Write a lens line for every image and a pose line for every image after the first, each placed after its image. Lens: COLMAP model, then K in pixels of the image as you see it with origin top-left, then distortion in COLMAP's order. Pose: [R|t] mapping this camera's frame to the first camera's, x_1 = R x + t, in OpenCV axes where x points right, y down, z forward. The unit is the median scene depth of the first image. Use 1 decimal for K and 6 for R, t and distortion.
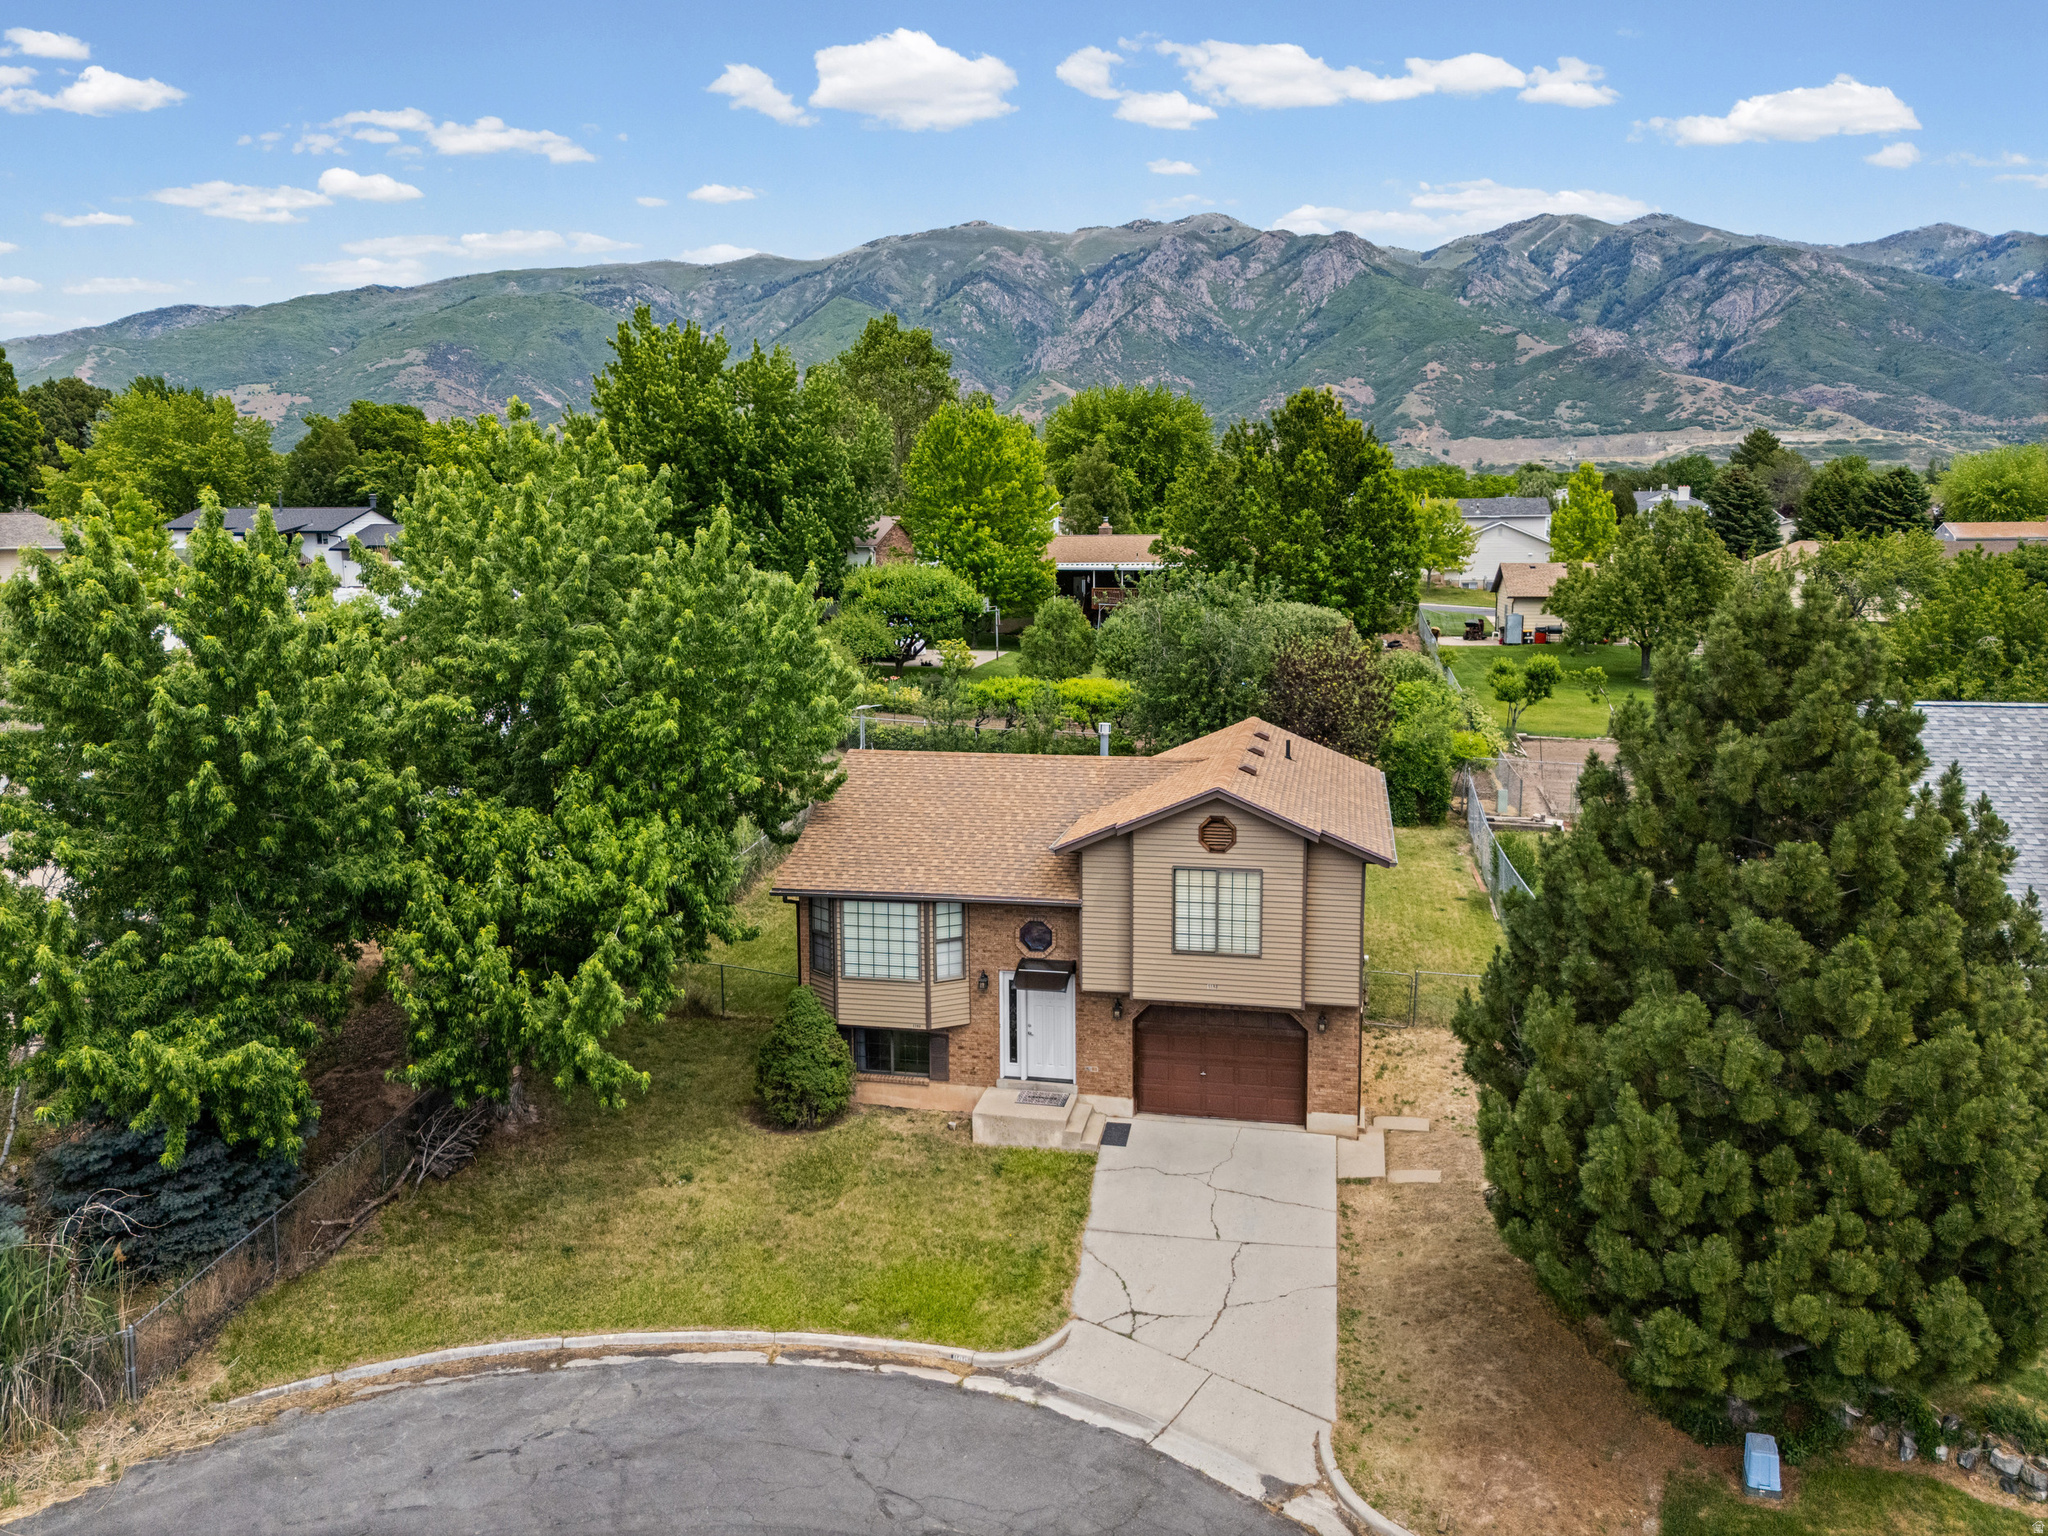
lens RADIAL K [[1565.9, 0, 1050.1], [0, 1565.9, 772.7], [0, 0, 1]] dist [0.081515, -0.080724]
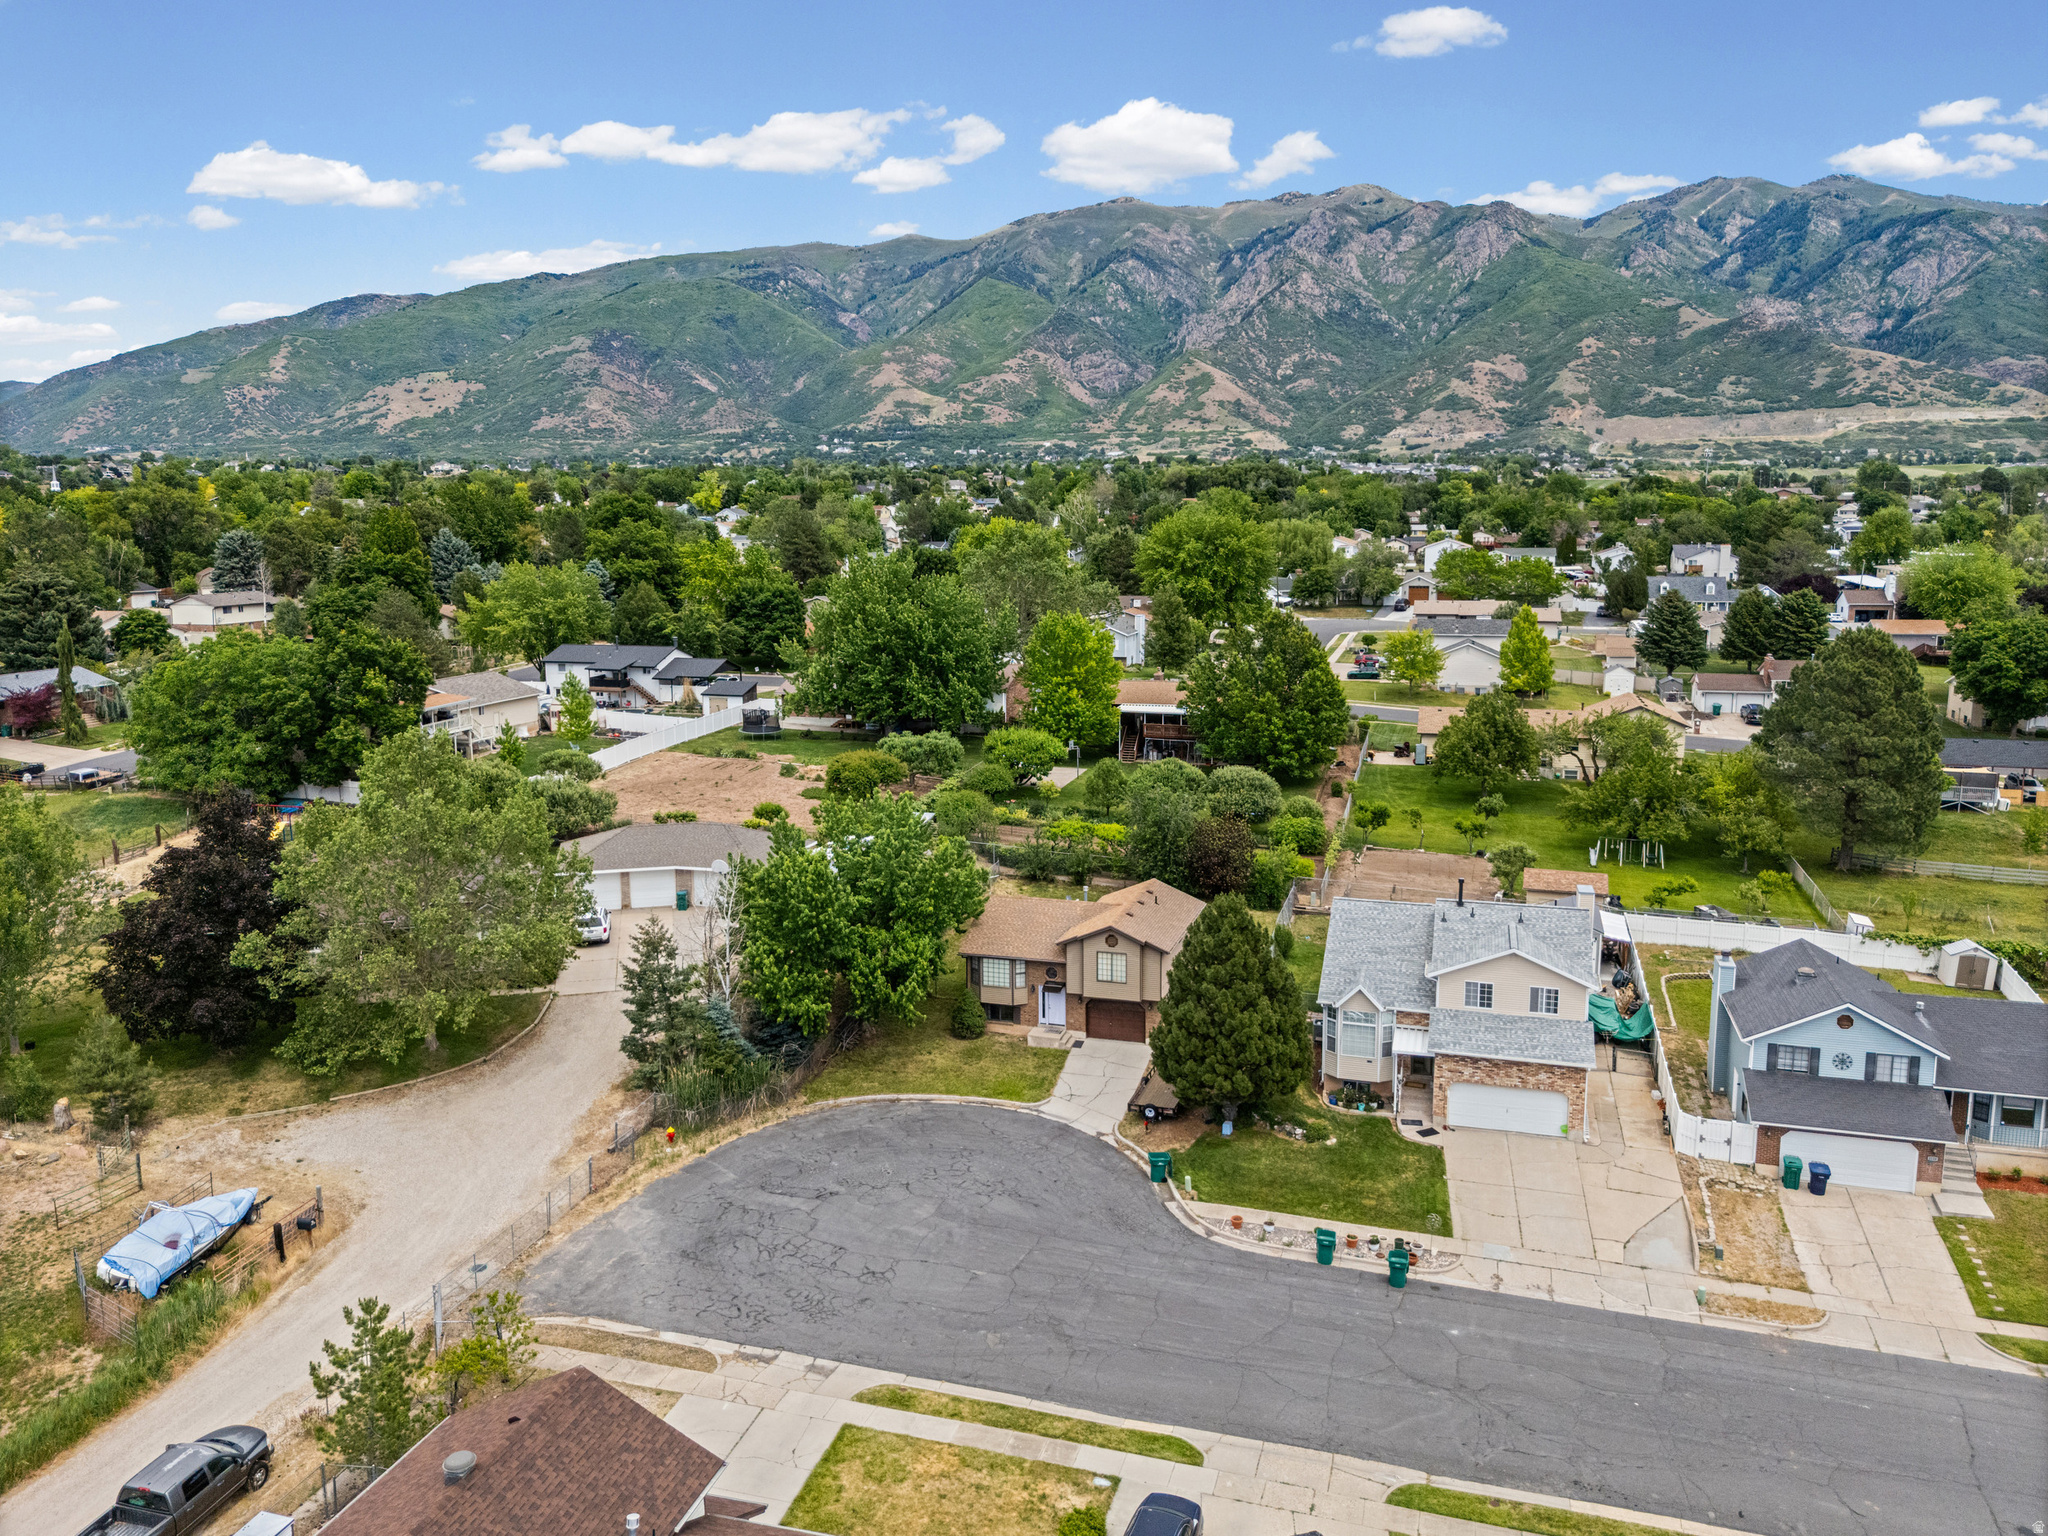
lens RADIAL K [[1565.9, 0, 1050.1], [0, 1565.9, 772.7], [0, 0, 1]] dist [0.081515, -0.080724]
pose [[0.996024, 0.015868, -0.087657, 0.176041], [-0.014605, 0.999780, 0.015029, -0.227776], [0.087876, -0.013688, 0.996037, -1.374591]]
